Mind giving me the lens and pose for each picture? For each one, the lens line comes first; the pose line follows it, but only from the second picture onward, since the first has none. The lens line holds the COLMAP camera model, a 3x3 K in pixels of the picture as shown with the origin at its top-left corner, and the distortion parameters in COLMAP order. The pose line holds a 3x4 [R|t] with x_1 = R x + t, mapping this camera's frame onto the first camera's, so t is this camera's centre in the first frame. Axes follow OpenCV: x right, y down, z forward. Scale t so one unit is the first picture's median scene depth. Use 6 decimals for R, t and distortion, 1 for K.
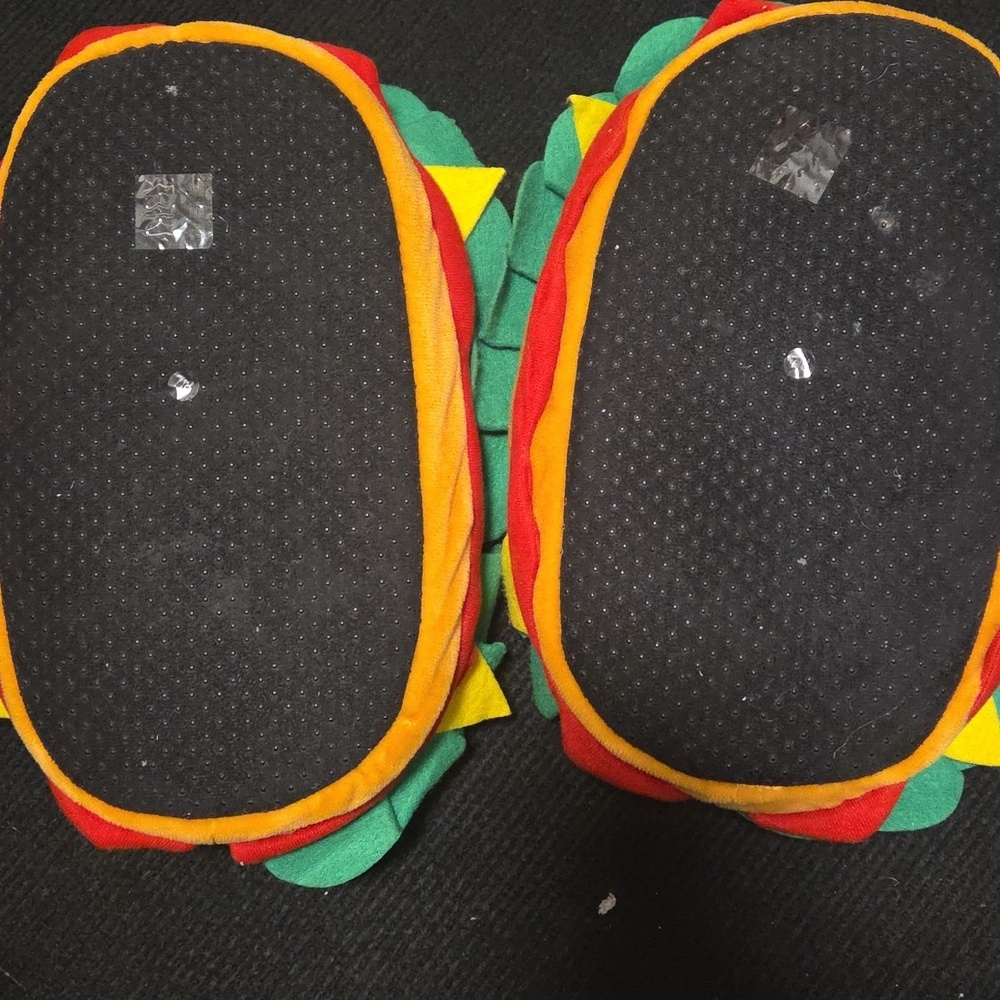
lens RADIAL K [[959.0, 0, 486.1], [0, 959.0, 501.9], [0, 0, 1]] dist [0.014112, 0.006362]
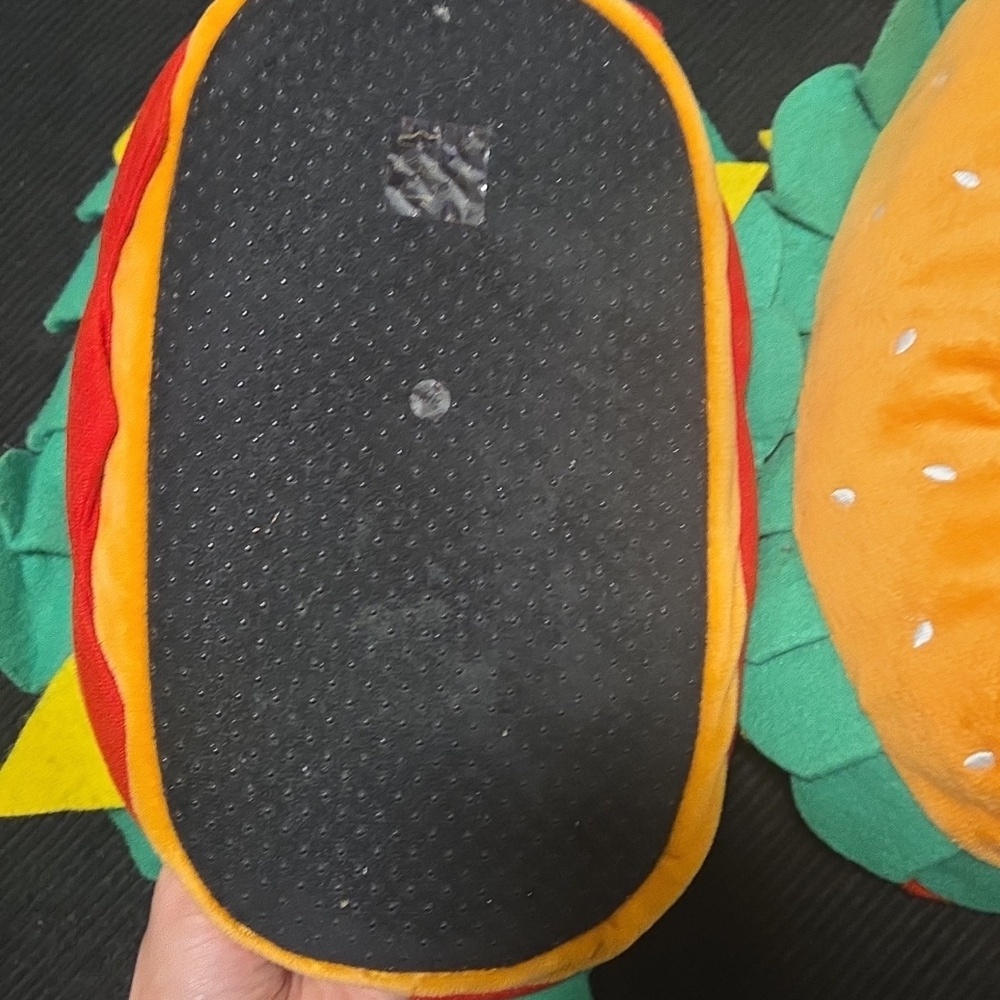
lens RADIAL K [[965.7, 0, 500.0], [0, 965.7, 500.0], [0, 0, 1]] dist [-0.010316, -0.009196]
pose [[0.981353, 0.105143, 0.160909, -0.376990], [-0.105138, 0.994421, -0.008571, -0.042369], [-0.160913, -0.008507, 0.986932, 0.243259]]
